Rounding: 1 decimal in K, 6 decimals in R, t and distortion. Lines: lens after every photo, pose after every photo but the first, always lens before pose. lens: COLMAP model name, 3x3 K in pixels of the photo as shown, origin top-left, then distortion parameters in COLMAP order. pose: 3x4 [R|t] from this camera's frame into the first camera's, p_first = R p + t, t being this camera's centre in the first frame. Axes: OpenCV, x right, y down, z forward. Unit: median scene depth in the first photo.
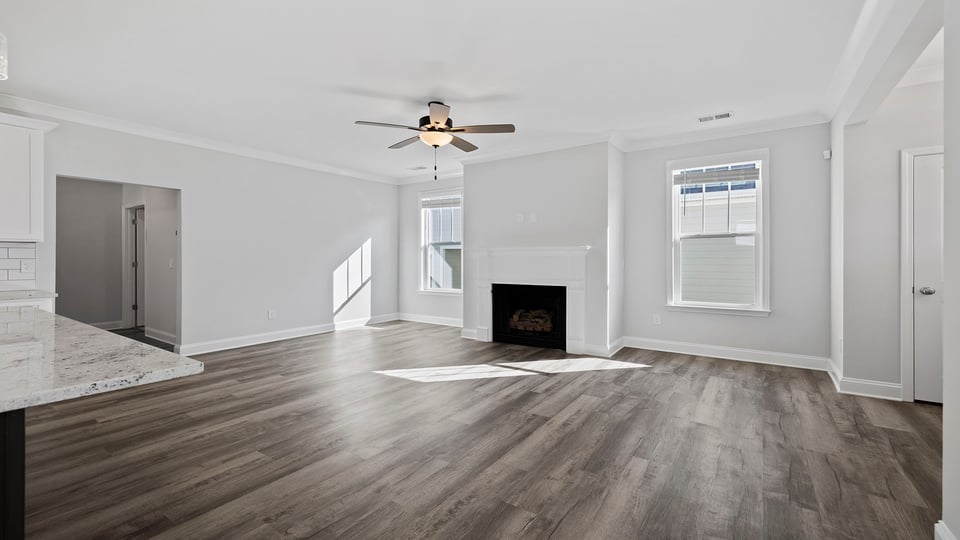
lens RADIAL K [[410.7, 0, 472.0], [0, 410.7, 263.7], [0, 0, 1]] dist [0.000578, -0.000018]
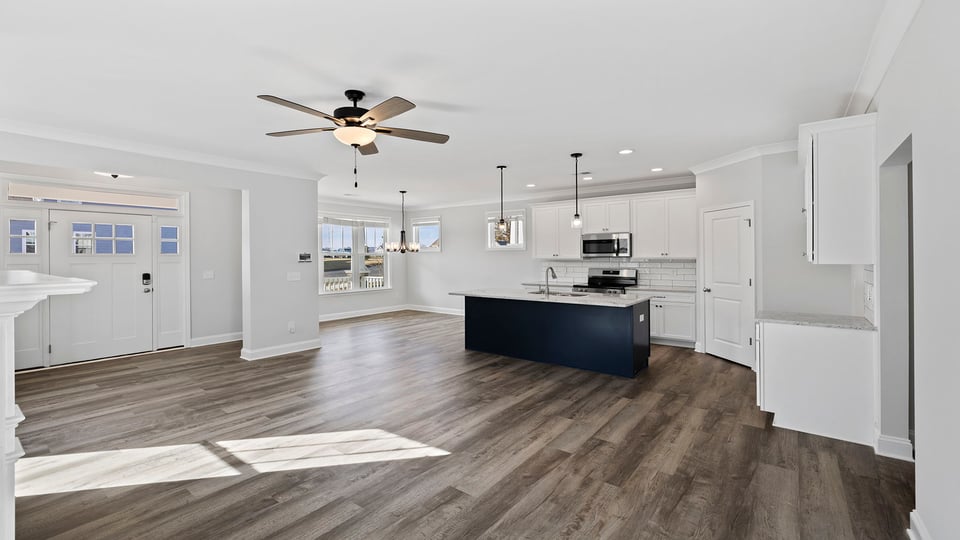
lens RADIAL K [[414.4, 0, 473.0], [0, 414.4, 255.8], [0, 0, 1]] dist [0.000169, 0.000020]
pose [[-0.998892, 0.003442, 0.046926, -0.338168], [0.003830, 0.999959, 0.008185, -0.072061], [-0.046896, 0.008356, -0.998865, 1.717609]]
